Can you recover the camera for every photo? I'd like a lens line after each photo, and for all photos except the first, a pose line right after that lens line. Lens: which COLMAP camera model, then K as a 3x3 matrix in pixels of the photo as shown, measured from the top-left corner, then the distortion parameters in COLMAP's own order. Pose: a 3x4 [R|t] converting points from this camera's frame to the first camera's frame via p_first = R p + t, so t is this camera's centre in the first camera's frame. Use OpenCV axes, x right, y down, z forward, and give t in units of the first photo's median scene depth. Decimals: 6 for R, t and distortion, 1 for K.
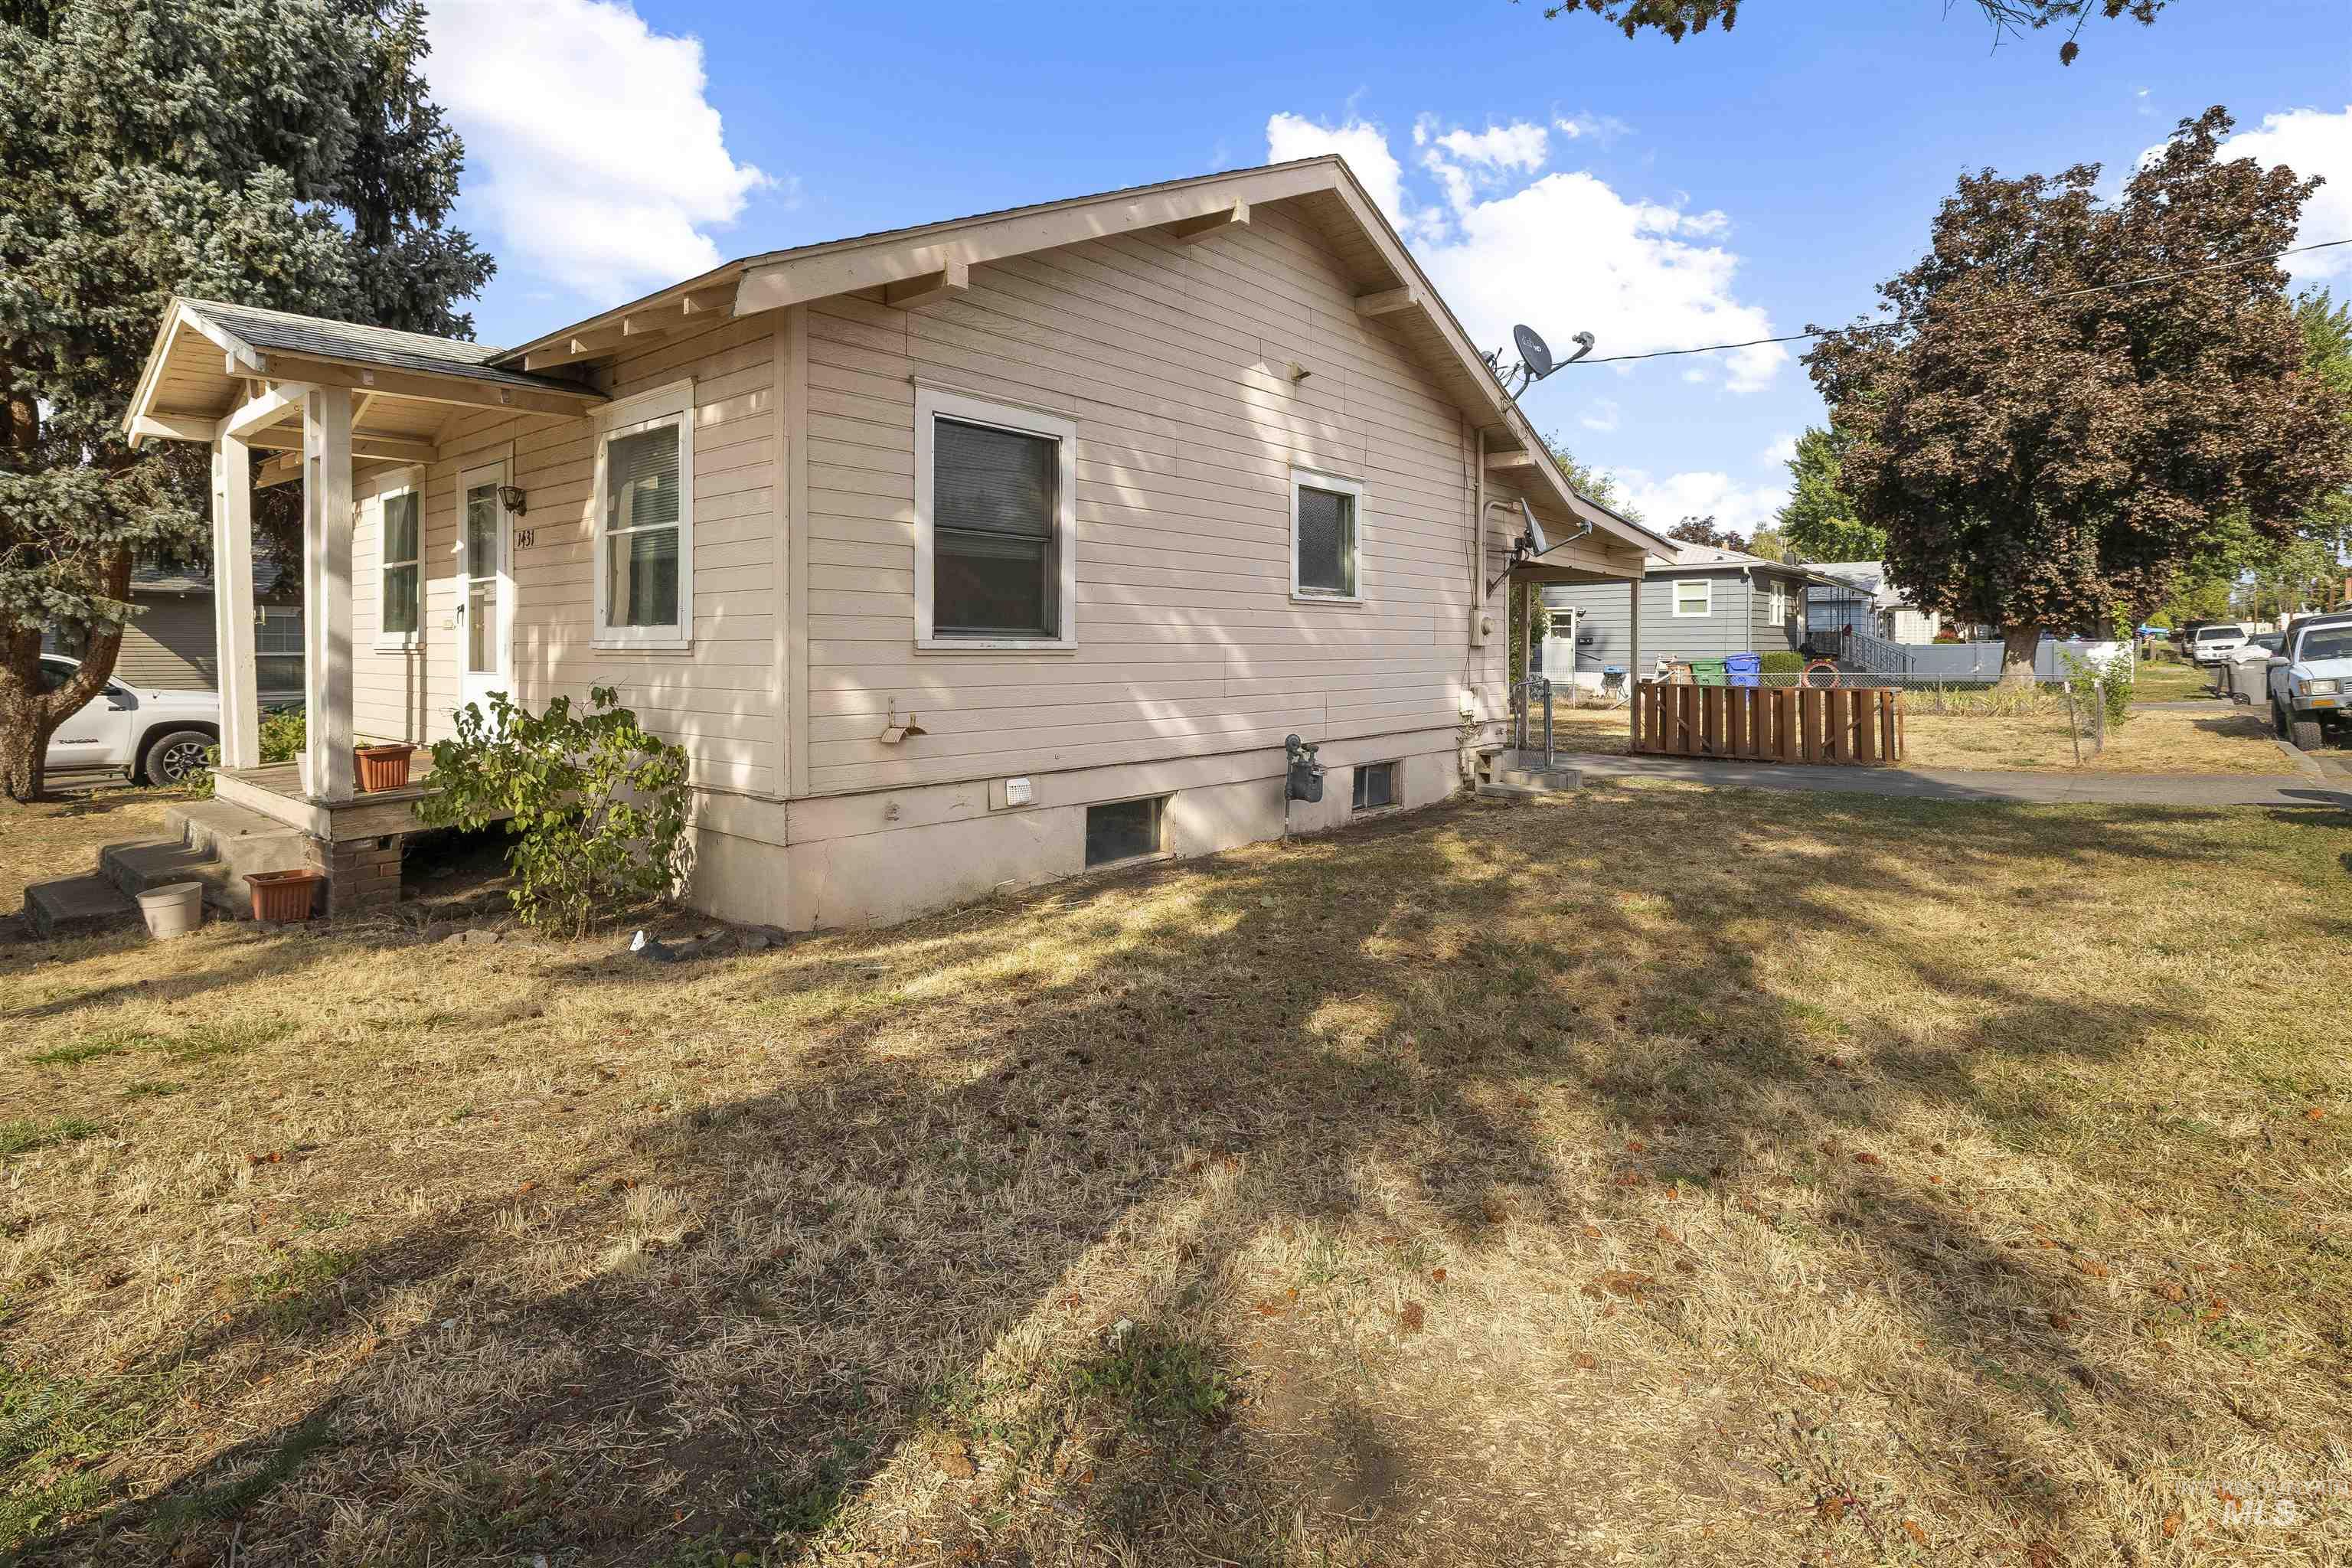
lens RADIAL K [[1148.4, 0, 1146.6], [0, 1148.4, 665.3], [0, 0, 1]] dist [-0.022414, 0.002278]
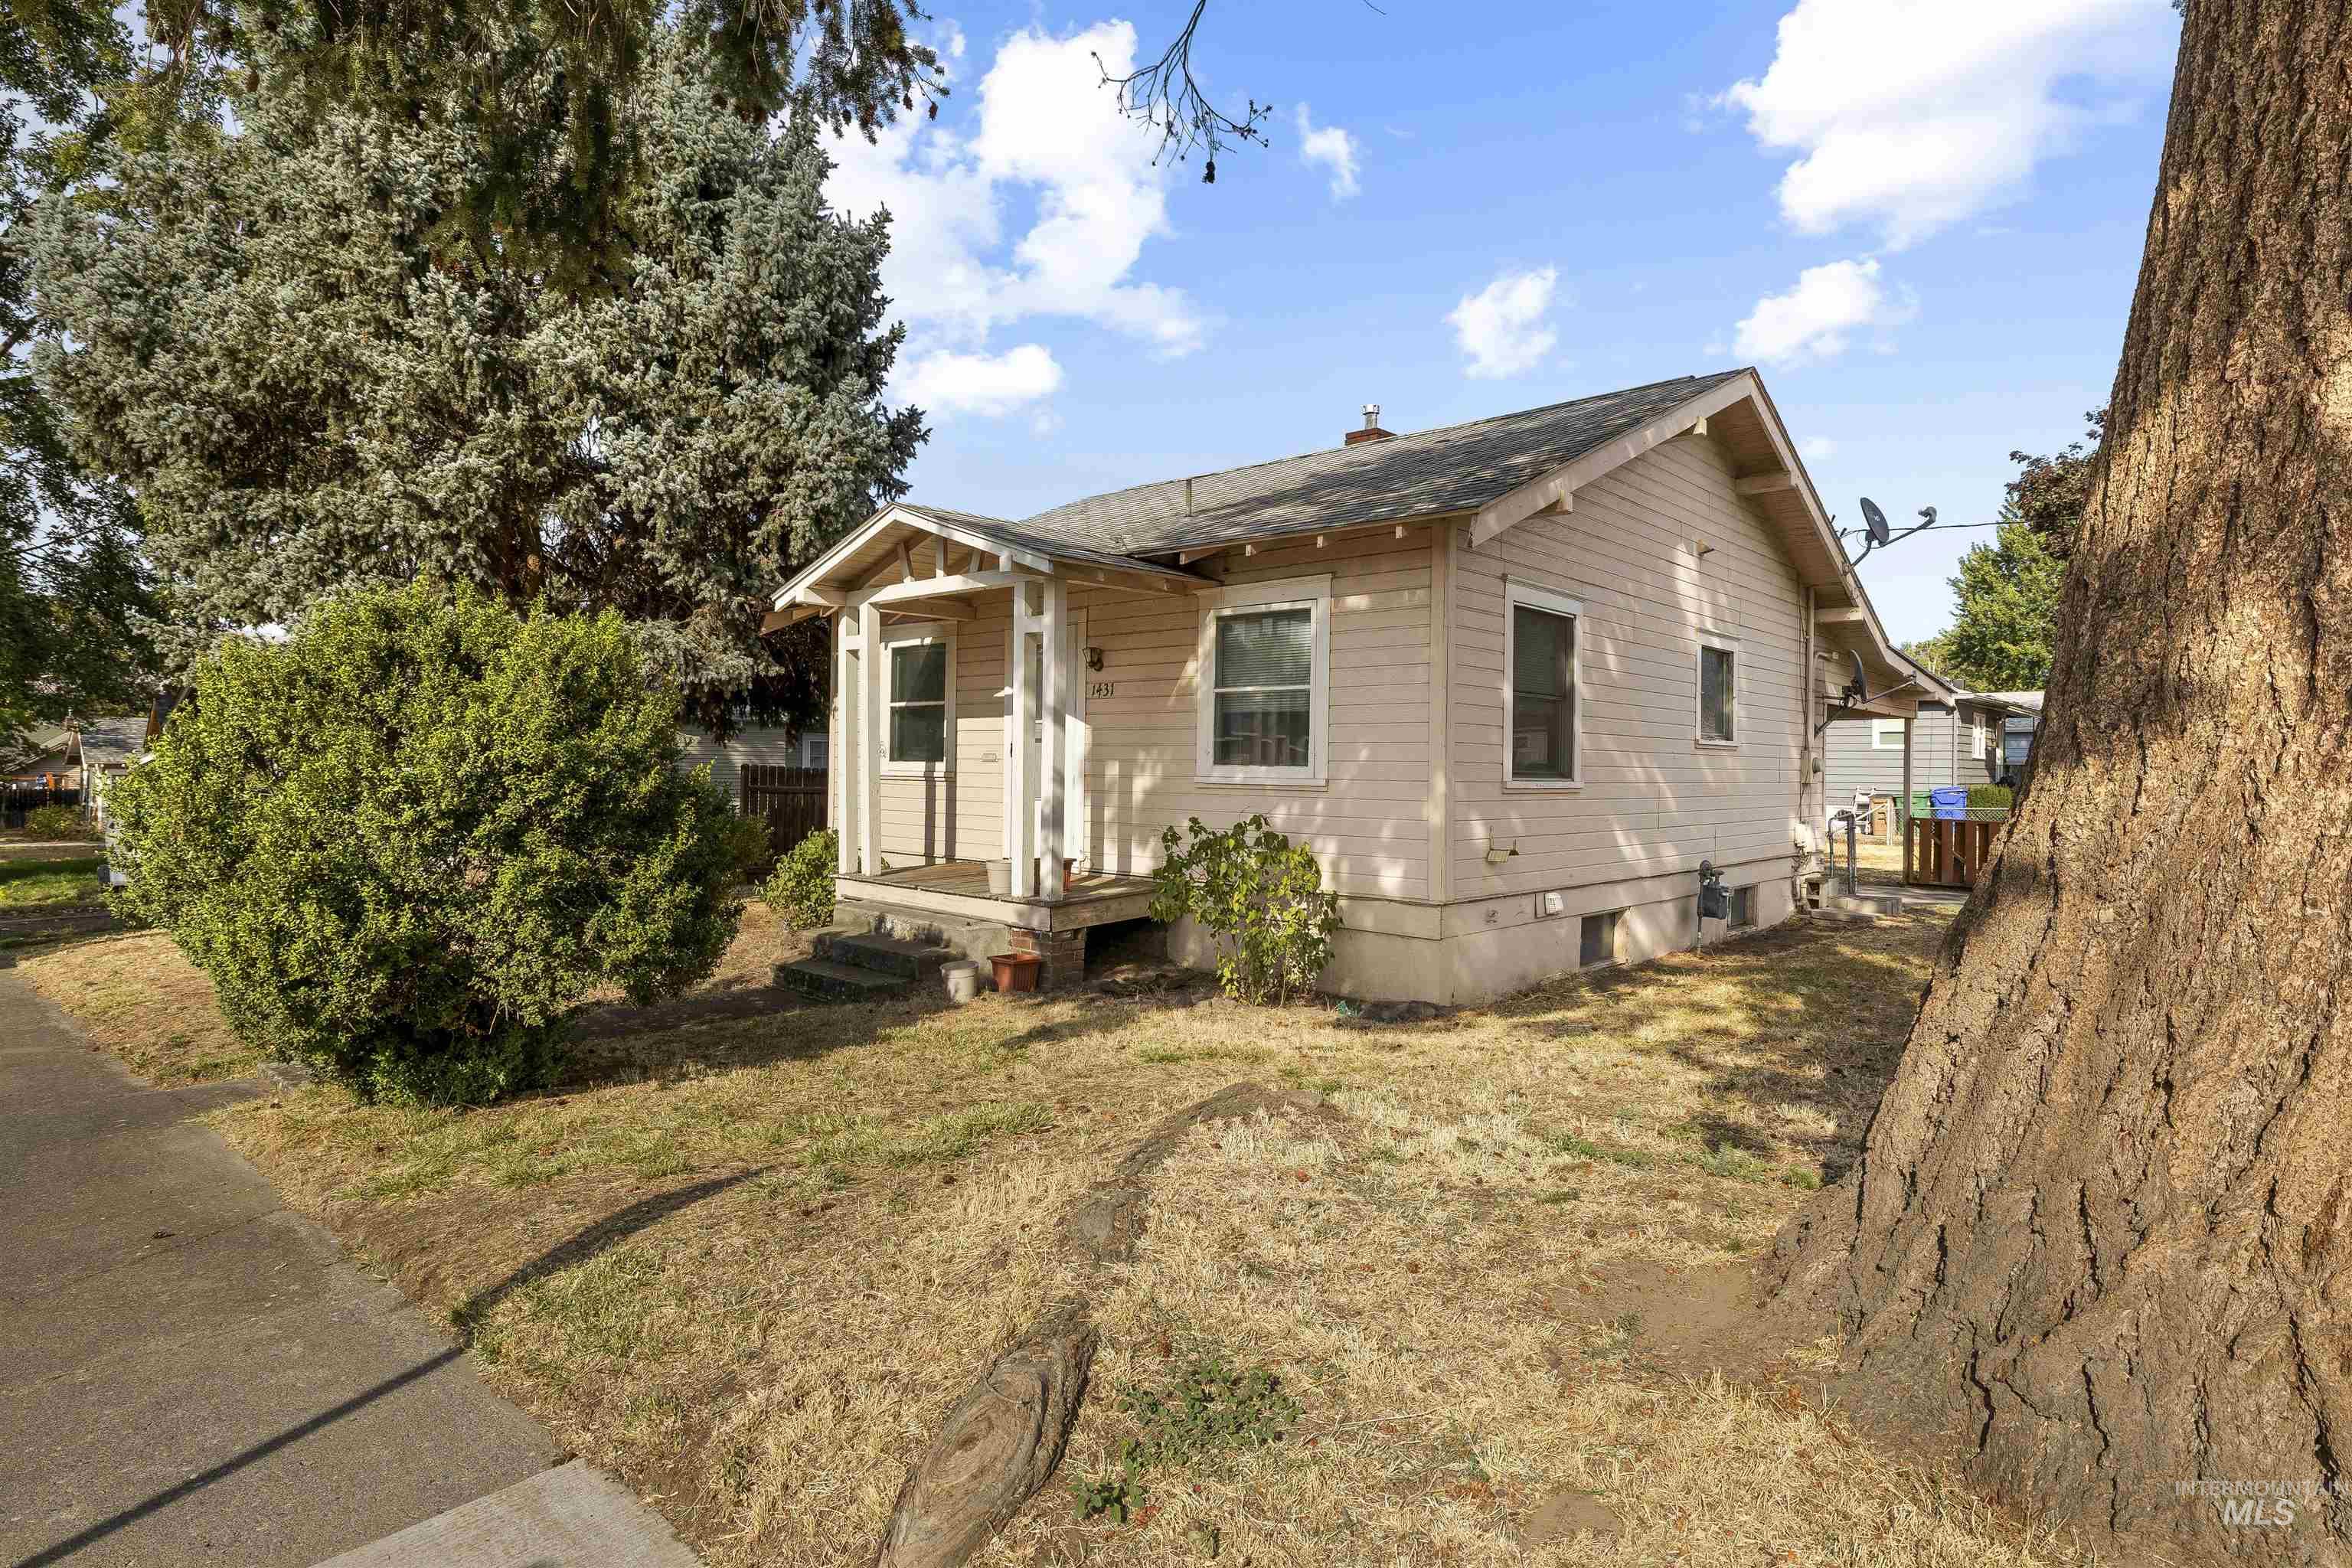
lens RADIAL K [[1211.1, 0, 1178.8], [0, 1211.1, 770.0], [0, 0, 1]] dist [-0.020182, 0.000780]
pose [[0.998749, 0.013253, -0.048217, -0.339032], [-0.013917, 0.999812, -0.013467, -0.007641], [0.048030, 0.014122, 0.998746, -0.244394]]
